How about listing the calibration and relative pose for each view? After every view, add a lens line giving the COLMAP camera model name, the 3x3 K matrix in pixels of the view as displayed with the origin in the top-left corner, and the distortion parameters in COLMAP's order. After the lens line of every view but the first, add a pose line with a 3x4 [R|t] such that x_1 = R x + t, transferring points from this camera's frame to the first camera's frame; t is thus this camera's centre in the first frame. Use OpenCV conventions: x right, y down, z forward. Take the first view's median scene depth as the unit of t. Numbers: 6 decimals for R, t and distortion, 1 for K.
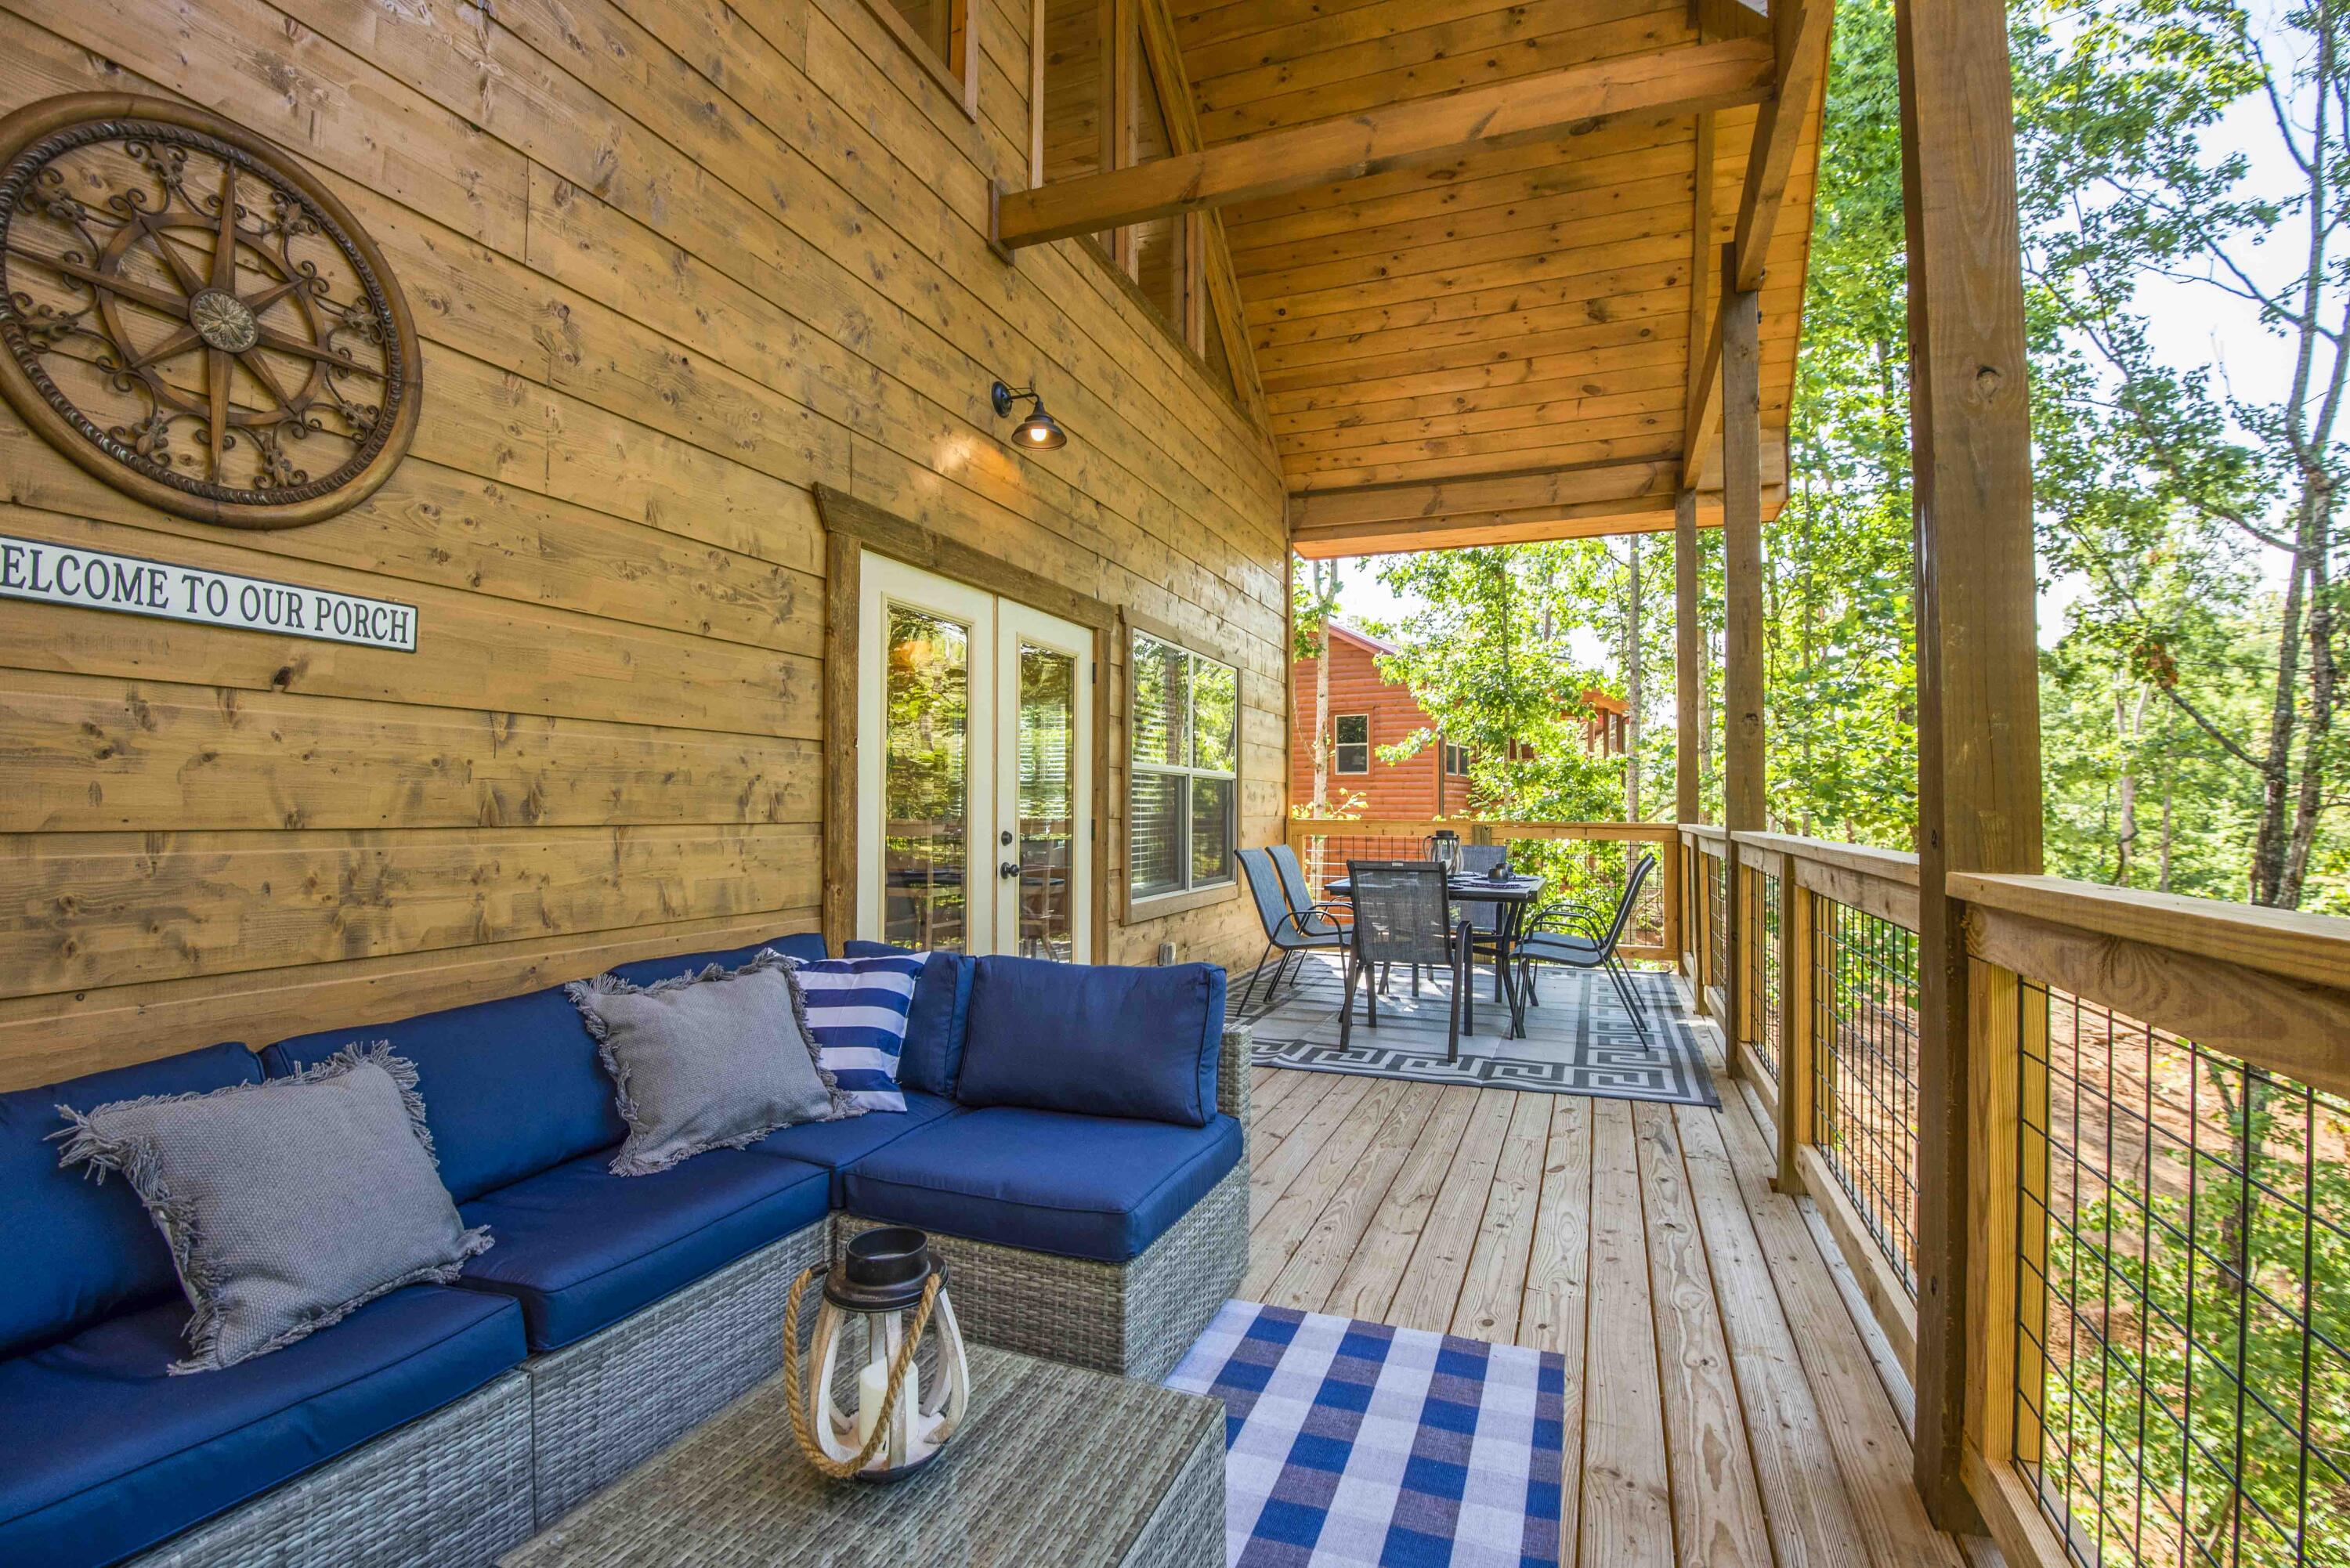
lens RADIAL K [[1071.3, 0, 1188.2], [0, 1071.3, 787.4], [0, 0, 1]] dist [-0.019907, -0.010998]
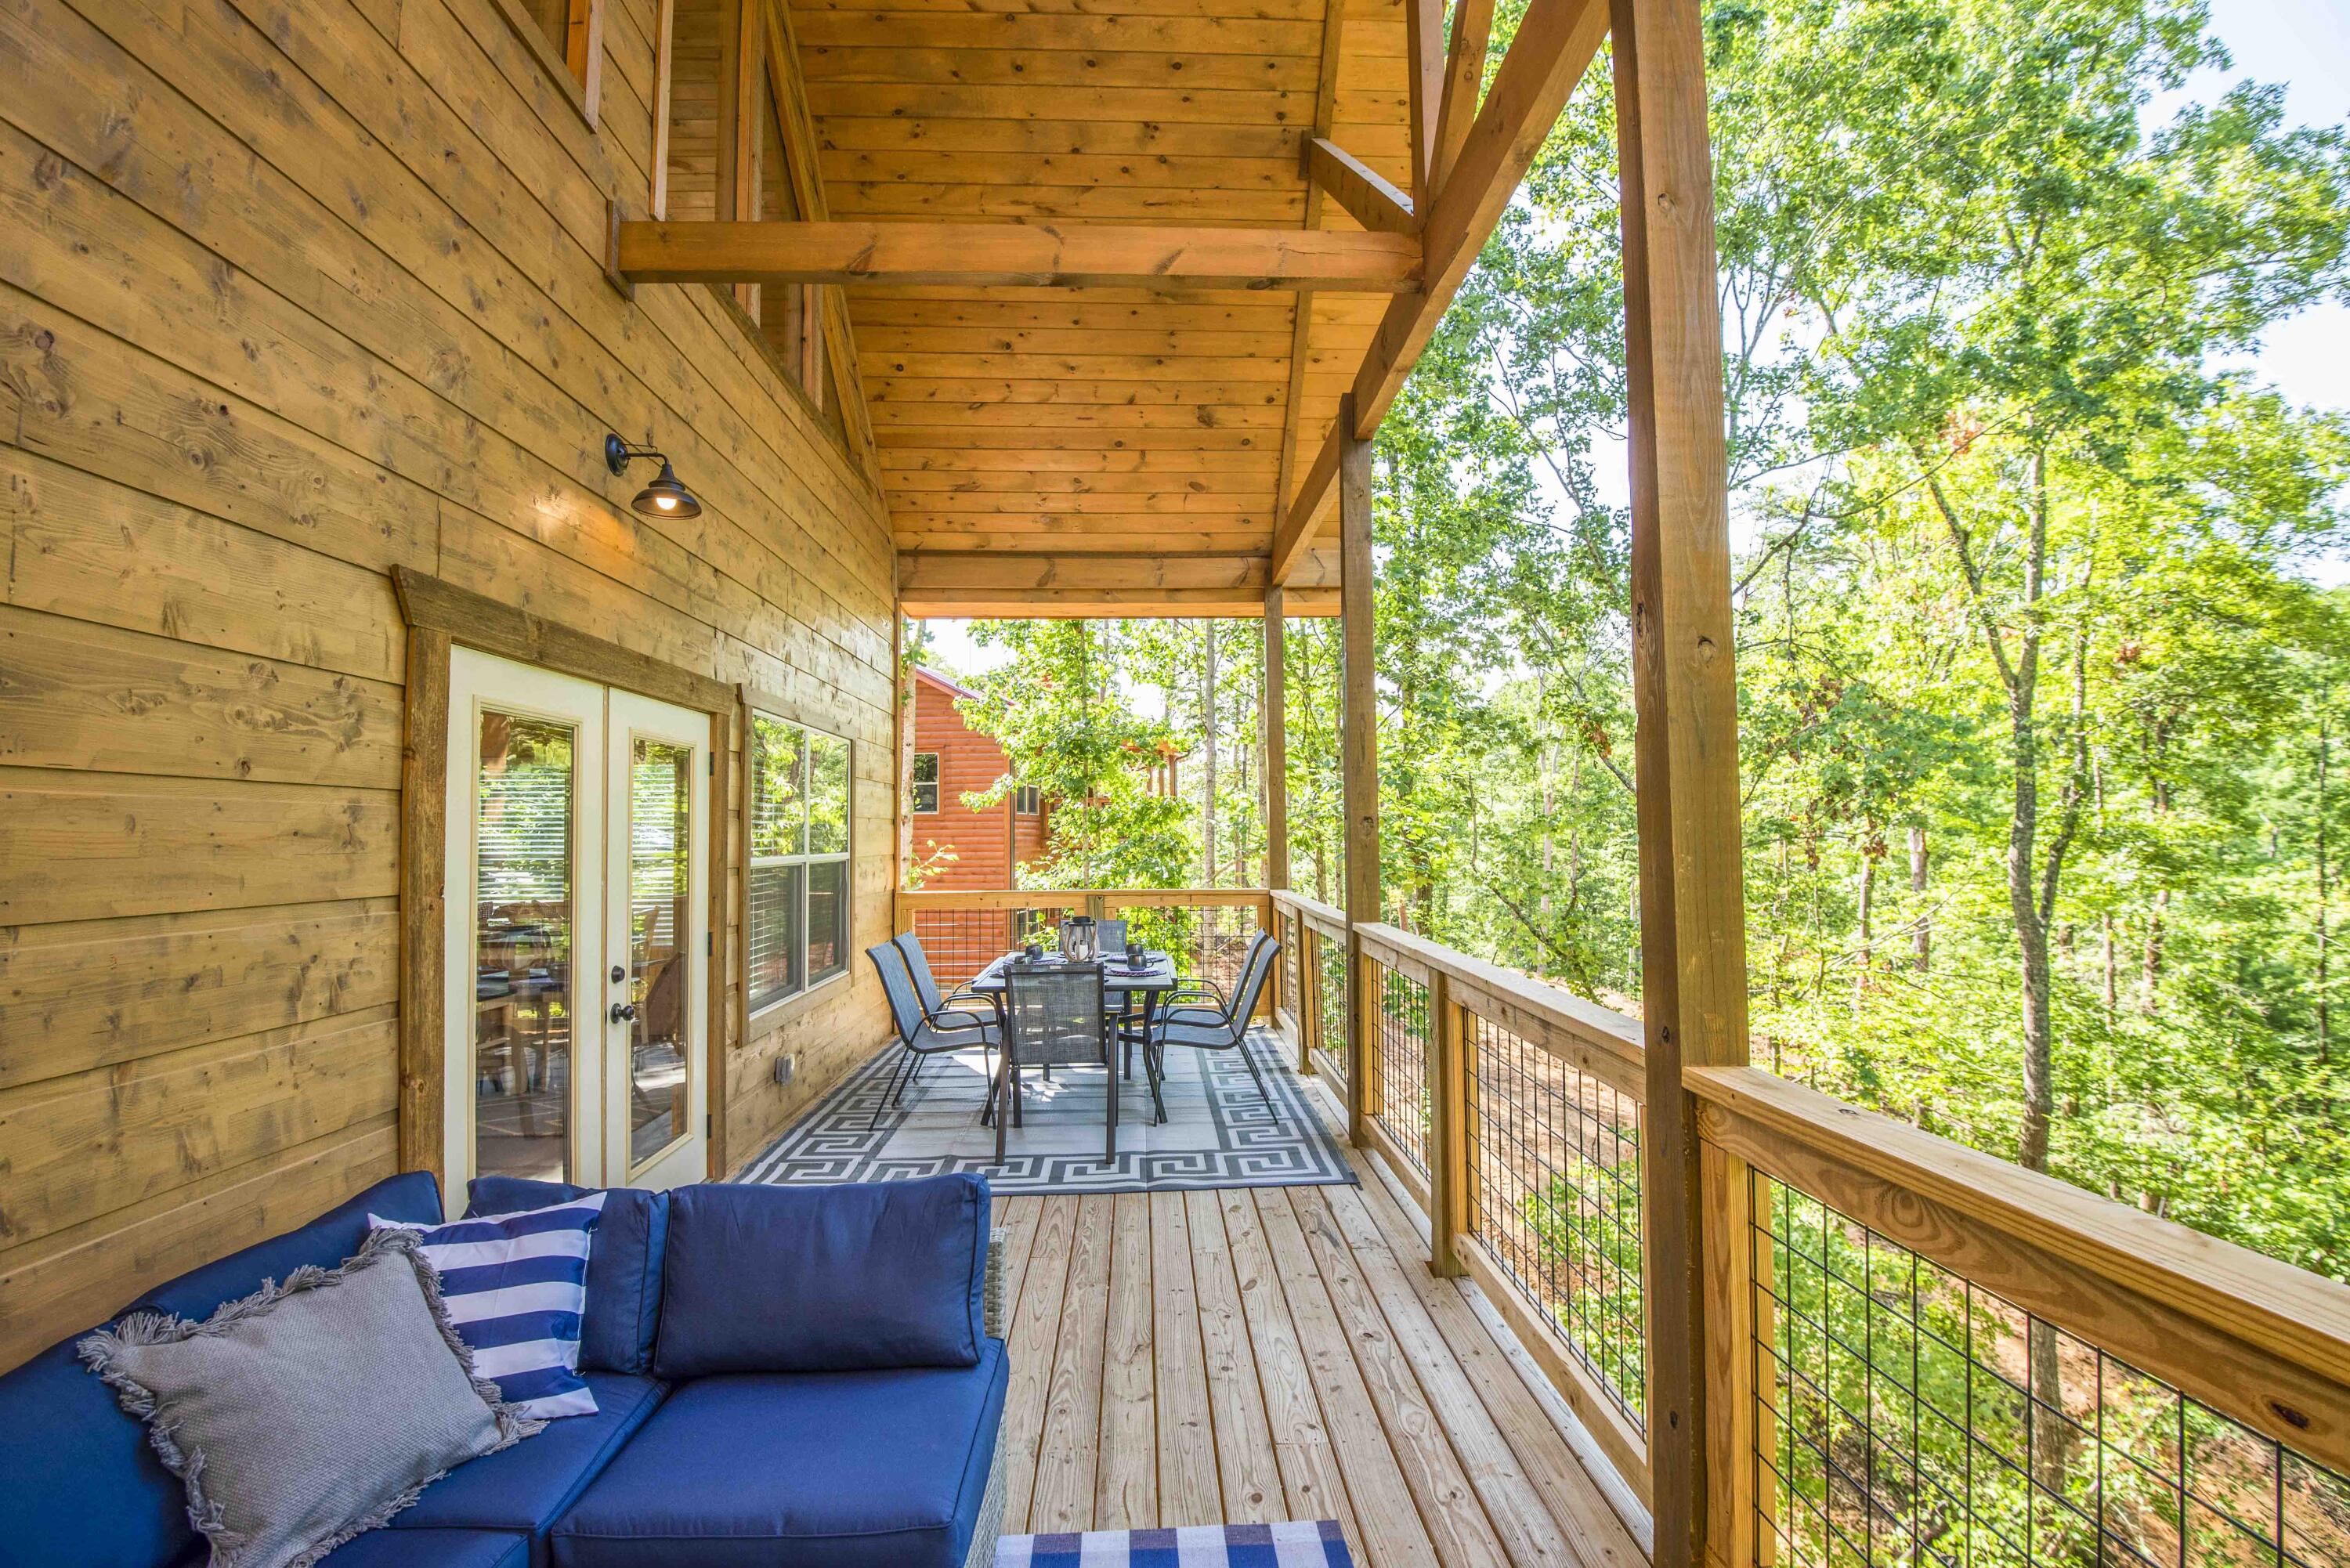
lens RADIAL K [[1071.3, 0, 1186.7], [0, 1071.3, 783.1], [0, 0, 1]] dist [-0.019907, -0.010998]
pose [[0.914924, 0.004150, 0.403604, -0.107195], [0.006370, 0.999674, -0.024718, -0.085150], [-0.403575, 0.025186, 0.914600, 0.054972]]
